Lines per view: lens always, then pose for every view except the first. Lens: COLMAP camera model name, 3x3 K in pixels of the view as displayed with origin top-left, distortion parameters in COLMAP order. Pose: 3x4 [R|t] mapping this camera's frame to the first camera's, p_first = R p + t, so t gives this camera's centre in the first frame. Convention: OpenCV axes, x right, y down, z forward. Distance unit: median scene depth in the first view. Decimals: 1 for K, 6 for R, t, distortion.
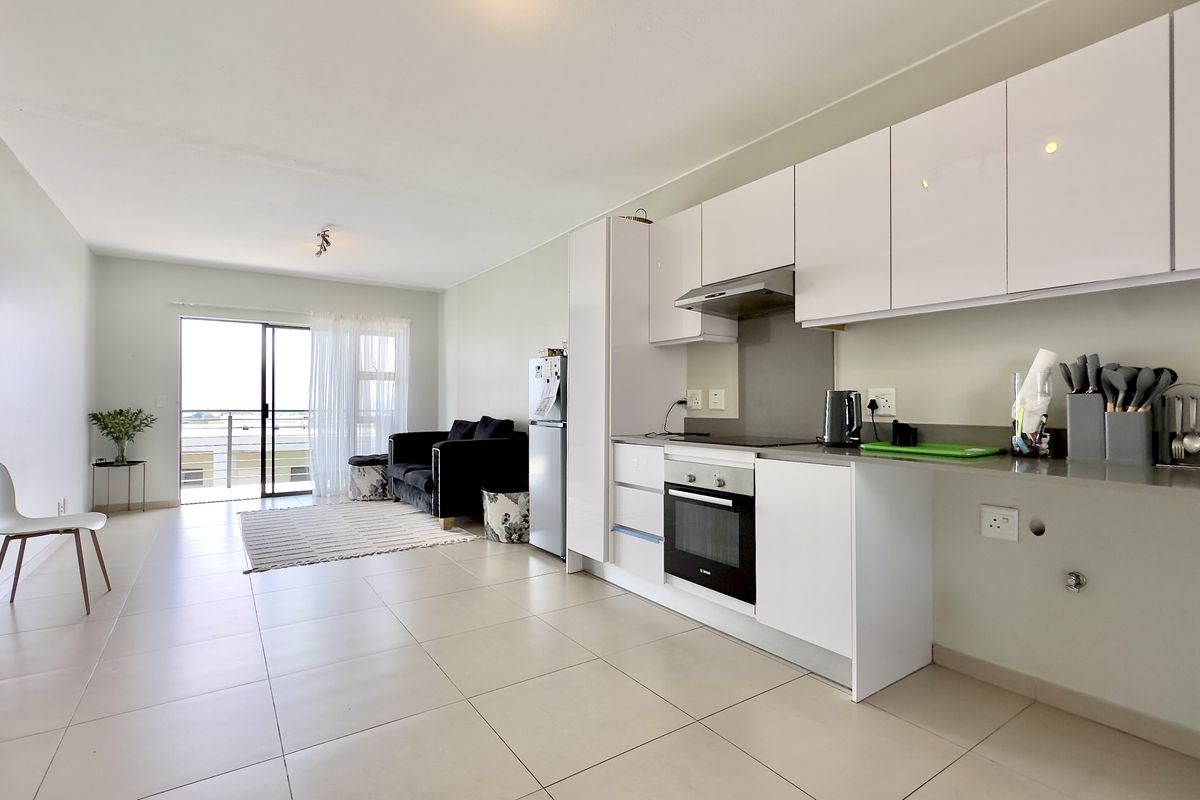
lens RADIAL K [[567.6, 0, 600.3], [0, 567.6, 398.1], [0, 0, 1]] dist [-0.000176, 0.000008]
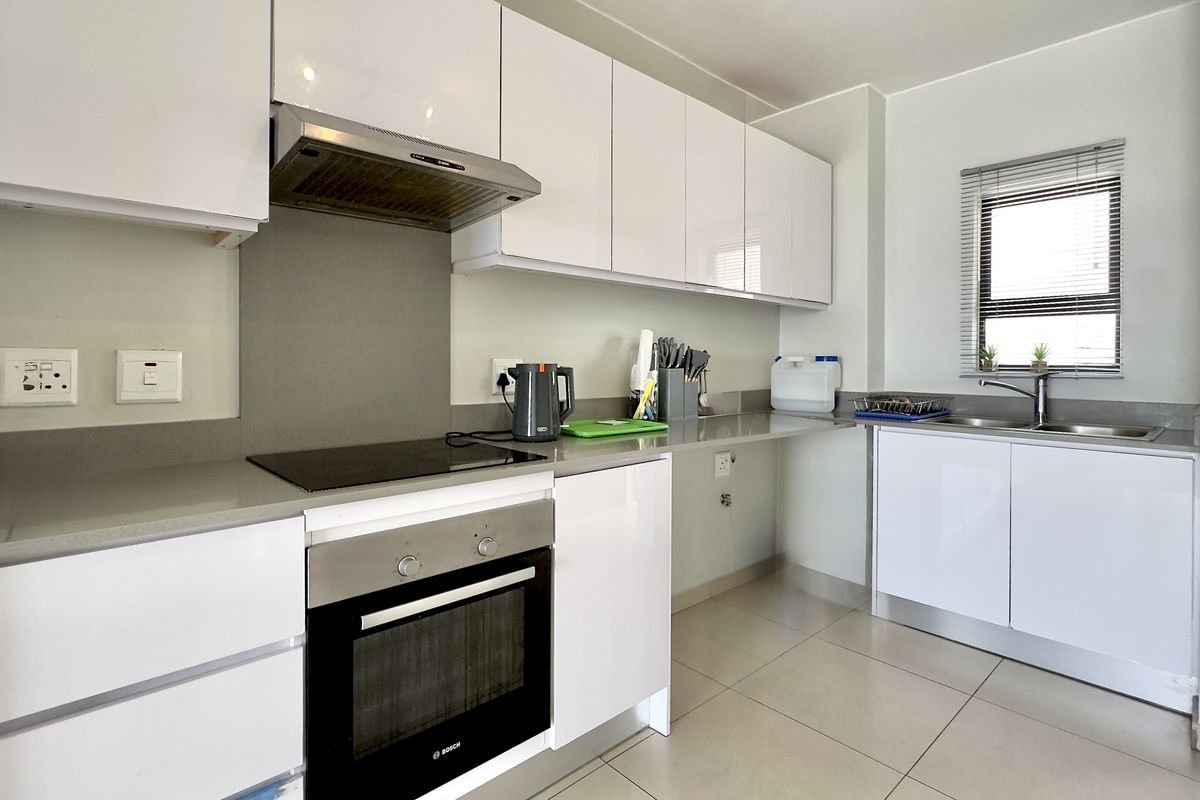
lens RADIAL K [[567.6, 0, 590.5], [0, 567.6, 366.7], [0, 0, 1]] dist [-0.000176, 0.000008]
pose [[-0.132356, -0.003177, 0.991197, -0.300687], [-0.006557, 0.999976, 0.002330, -0.009368], [-0.991181, -0.006191, -0.132373, 0.979683]]
